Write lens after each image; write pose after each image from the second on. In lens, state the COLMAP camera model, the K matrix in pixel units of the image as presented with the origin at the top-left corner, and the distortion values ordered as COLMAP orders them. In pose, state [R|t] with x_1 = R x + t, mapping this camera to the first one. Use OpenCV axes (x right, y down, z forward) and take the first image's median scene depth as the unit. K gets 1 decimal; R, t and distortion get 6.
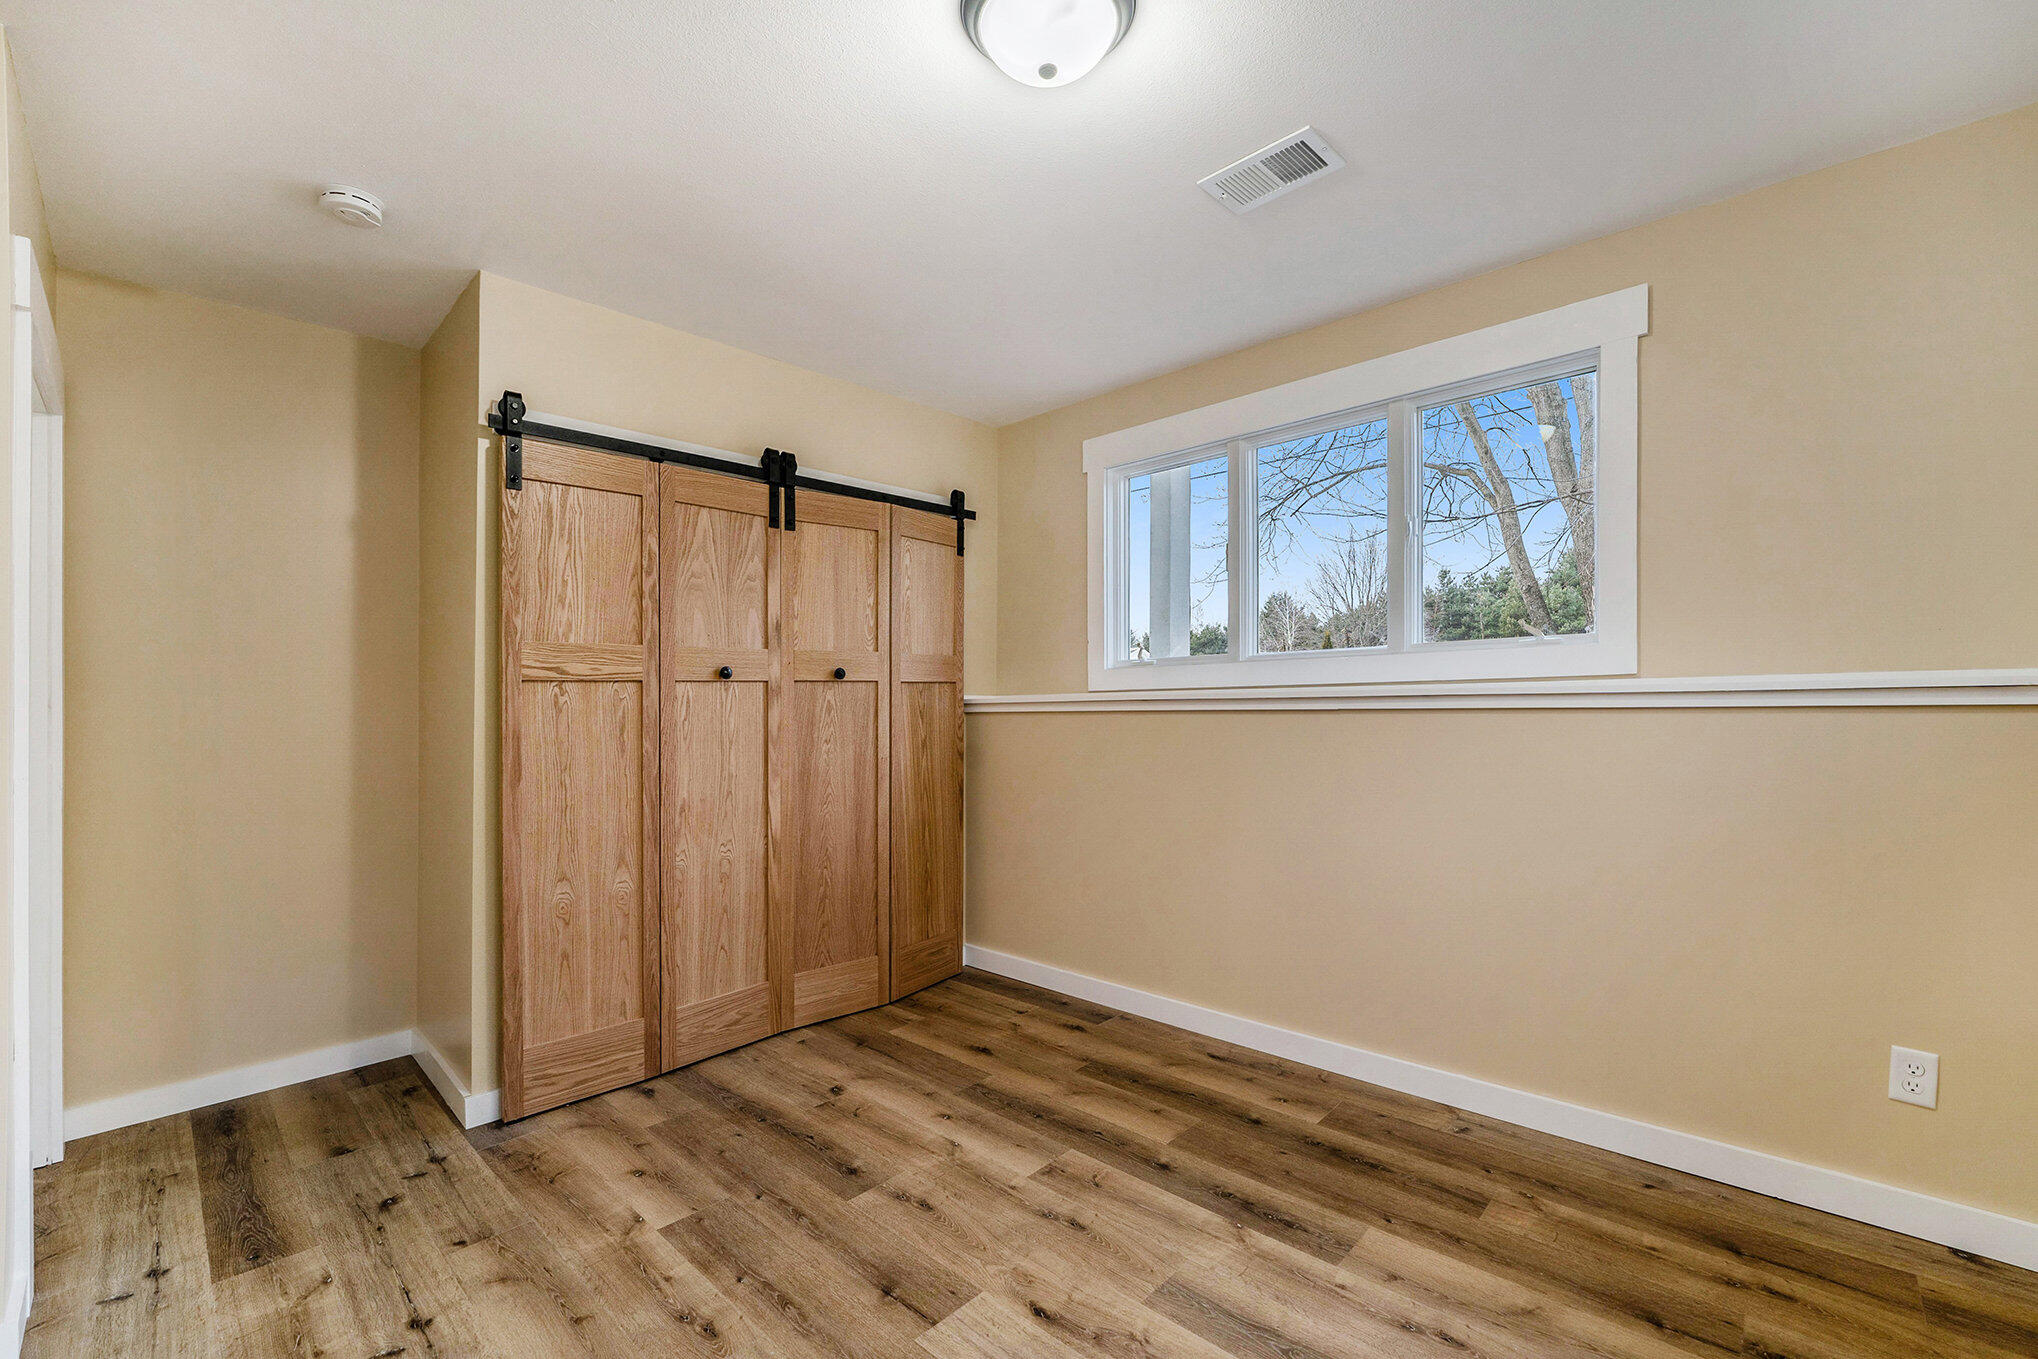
lens RADIAL K [[875.0, 0, 1096.4], [0, 875.0, 691.9], [0, 0, 1]] dist [-0.016622, 0.000099]
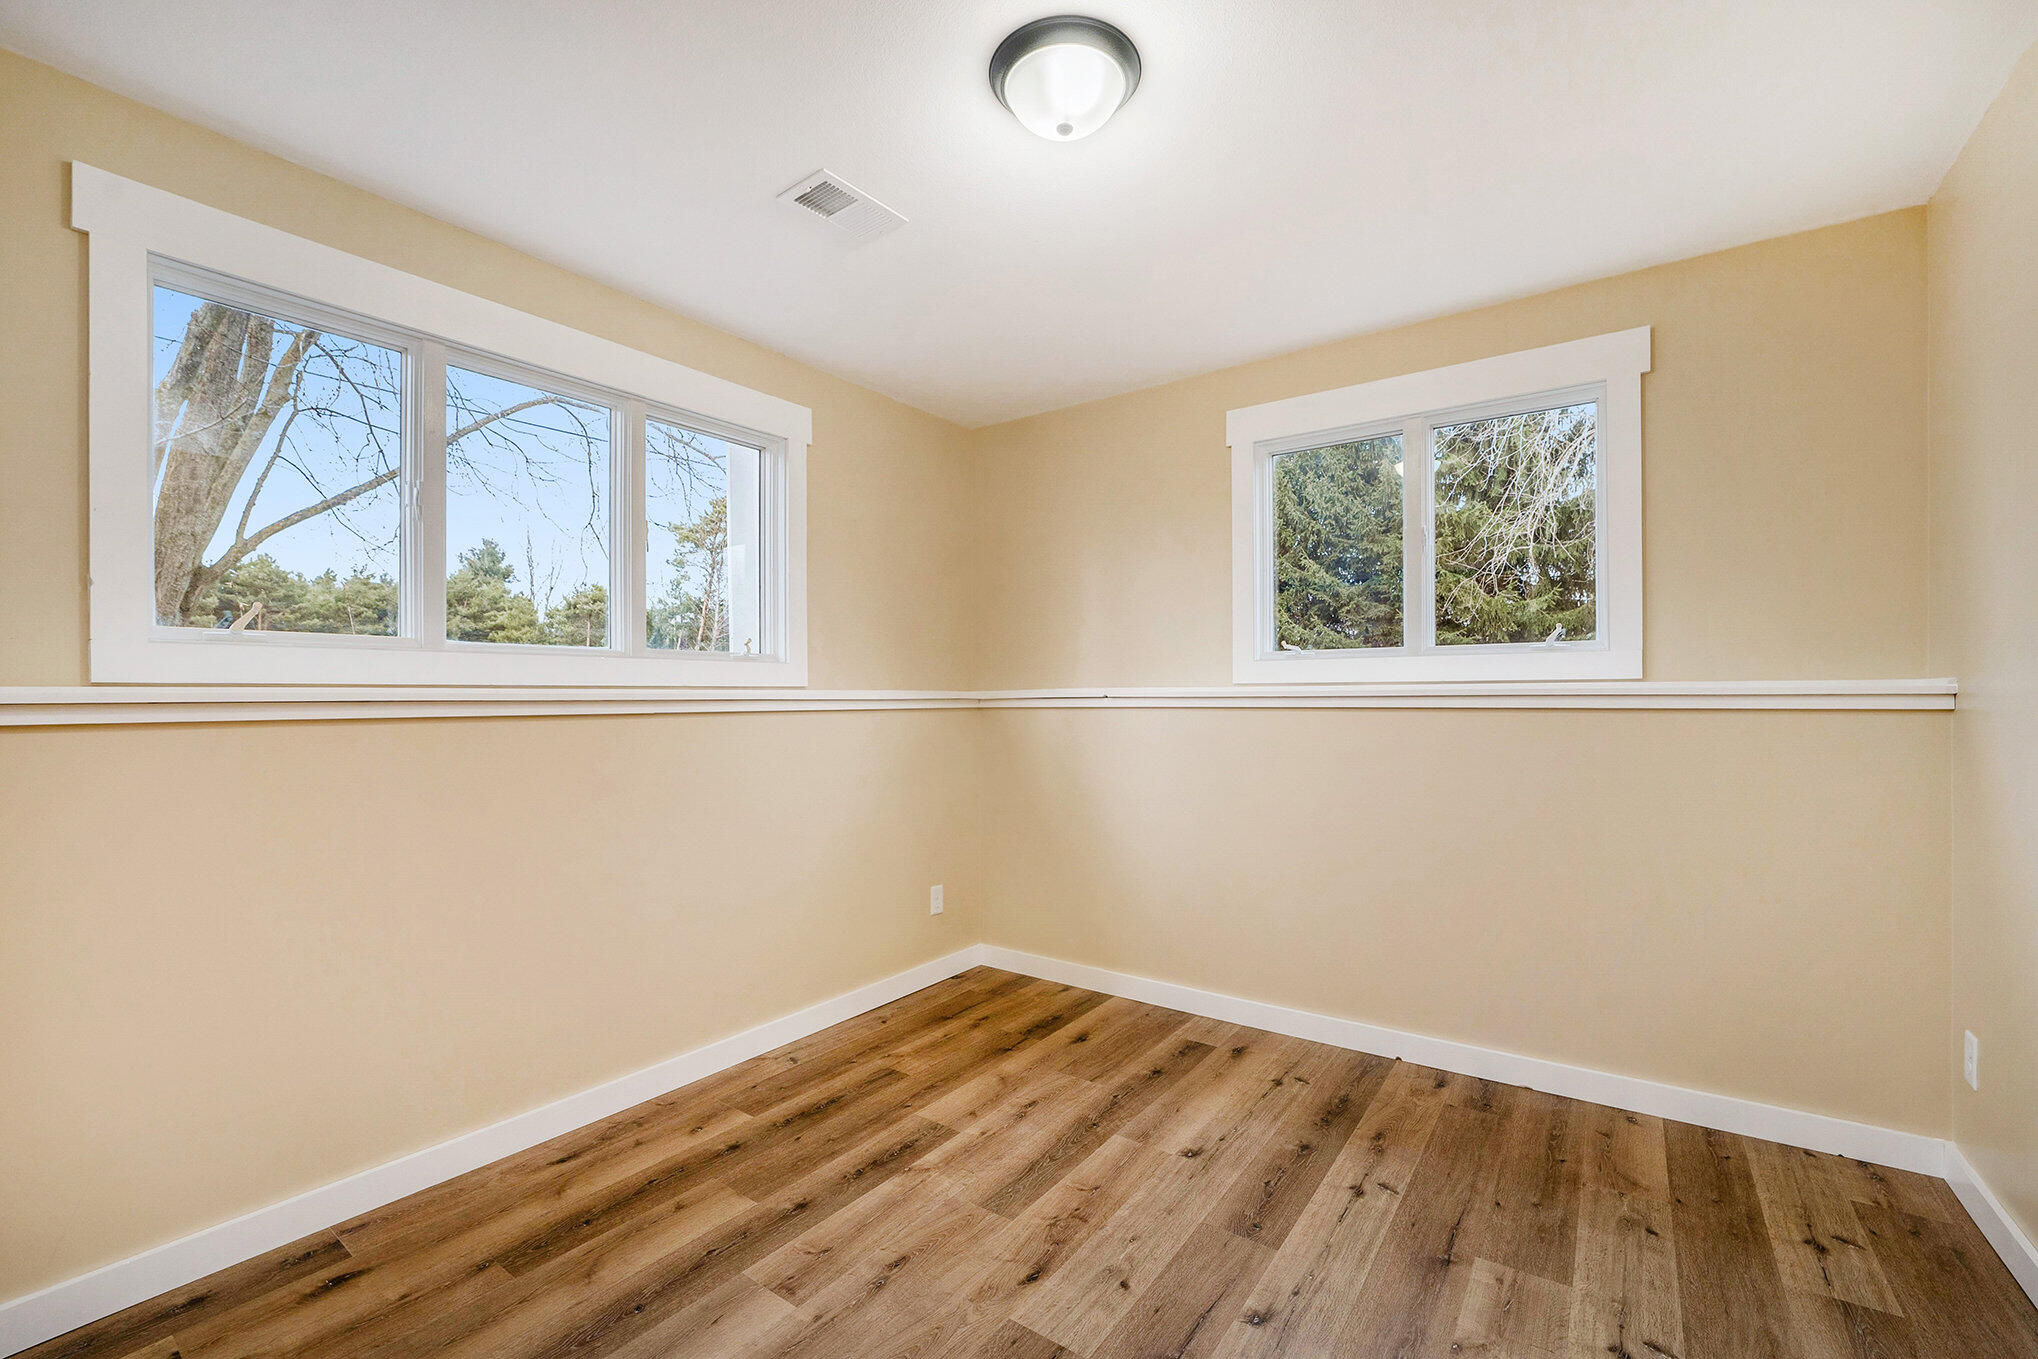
lens RADIAL K [[844.9, 0, 1019.3], [0, 844.9, 711.2], [0, 0, 1]] dist [-0.015166, -0.000052]
pose [[-0.086462, 0.001077, 0.996255, -0.876475], [-0.004196, 0.999990, -0.001445, 0.022439], [-0.996246, -0.004305, -0.086457, 0.897460]]
